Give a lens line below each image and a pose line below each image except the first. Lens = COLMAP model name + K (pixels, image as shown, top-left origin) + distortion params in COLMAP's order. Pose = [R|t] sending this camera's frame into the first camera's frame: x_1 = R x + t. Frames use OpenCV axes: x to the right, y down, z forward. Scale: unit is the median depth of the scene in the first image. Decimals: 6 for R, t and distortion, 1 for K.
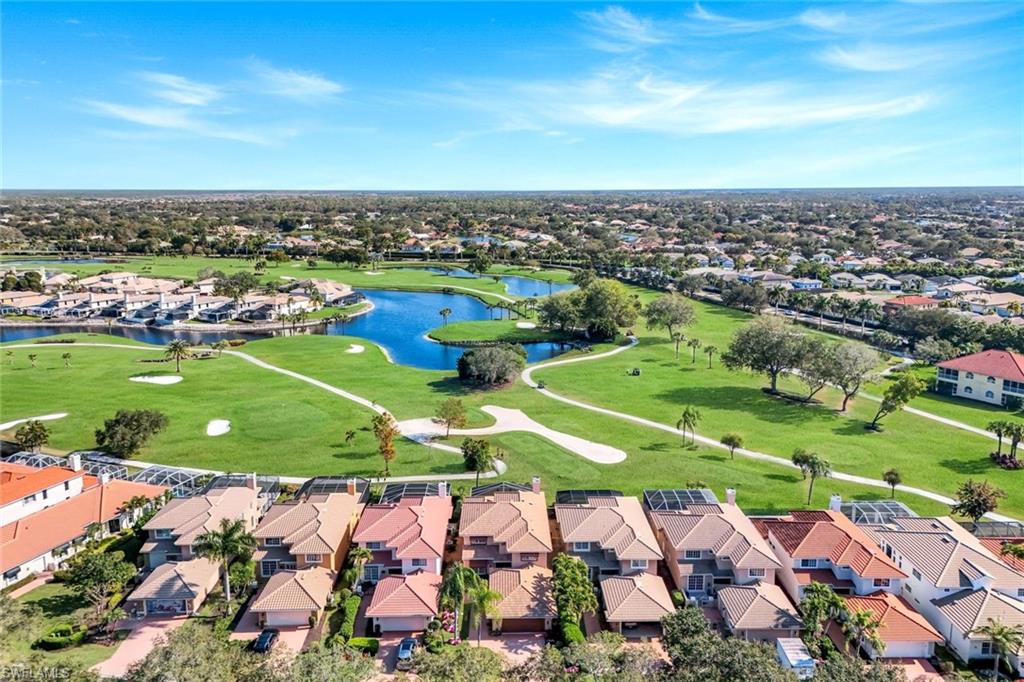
lens RADIAL K [[788.9, 0, 512.0], [0, 788.9, 341.0], [0, 0, 1]] dist [0.085339, -0.090286]
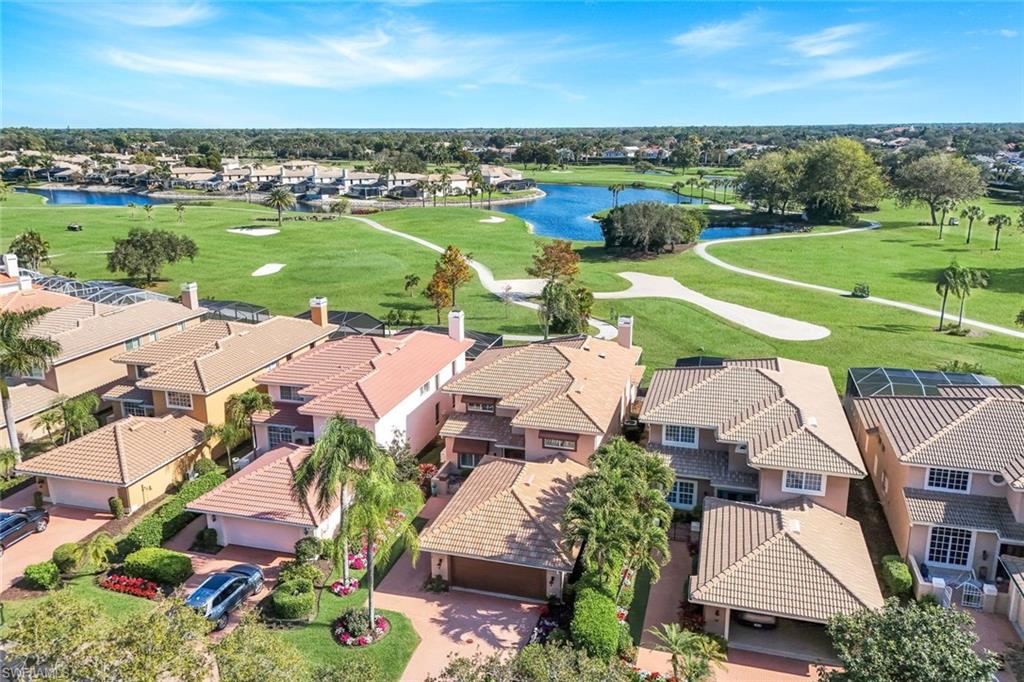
lens RADIAL K [[788.9, 0, 512.0], [0, 788.9, 341.0], [0, 0, 1]] dist [0.085339, -0.090286]
pose [[0.958896, 0.077091, -0.273084, 0.116180], [-0.059624, 0.995642, 0.071706, 0.176034], [0.277422, -0.052476, 0.959314, 0.530350]]
